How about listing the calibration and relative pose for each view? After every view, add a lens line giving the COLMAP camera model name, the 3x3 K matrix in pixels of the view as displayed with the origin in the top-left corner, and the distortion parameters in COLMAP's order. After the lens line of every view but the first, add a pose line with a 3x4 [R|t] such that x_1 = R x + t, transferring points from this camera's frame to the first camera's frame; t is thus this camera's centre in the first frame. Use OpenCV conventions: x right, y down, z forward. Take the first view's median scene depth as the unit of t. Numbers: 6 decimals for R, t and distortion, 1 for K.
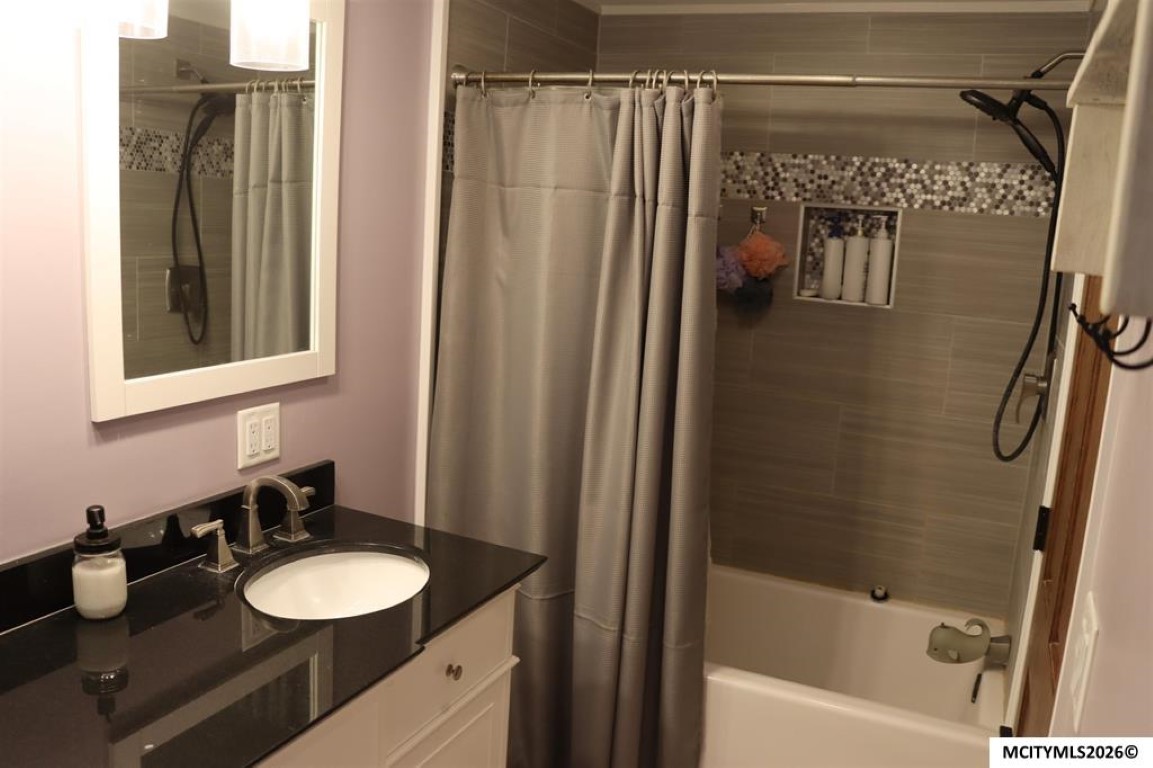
lens RADIAL K [[950.5, 0, 576.5], [0, 950.5, 384.0], [0, 0, 1]] dist [-0.184958, 0.160370]
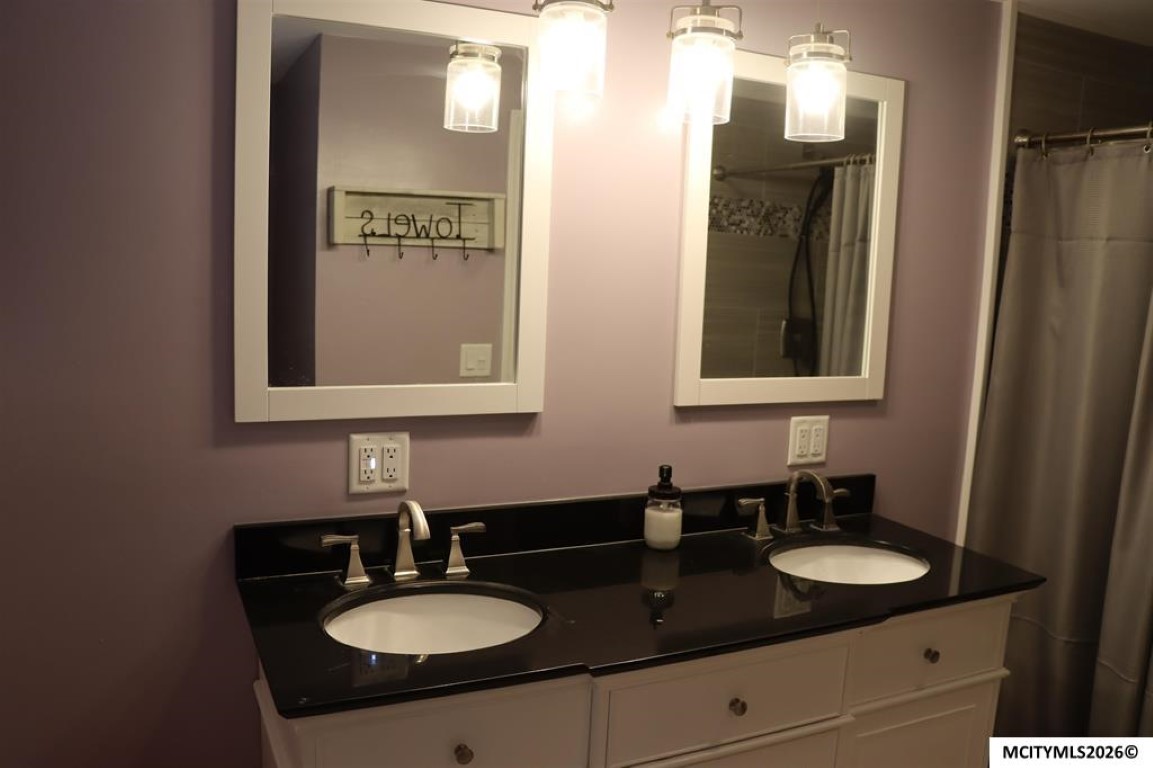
lens RADIAL K [[950.5, 0, 576.5], [0, 950.5, 384.0], [0, 0, 1]] dist [-0.184958, 0.160370]
pose [[0.775746, 0.056741, -0.628489, 0.178539], [-0.112146, 0.992492, -0.048818, 0.072004], [0.621000, 0.108353, 0.776285, -0.134119]]
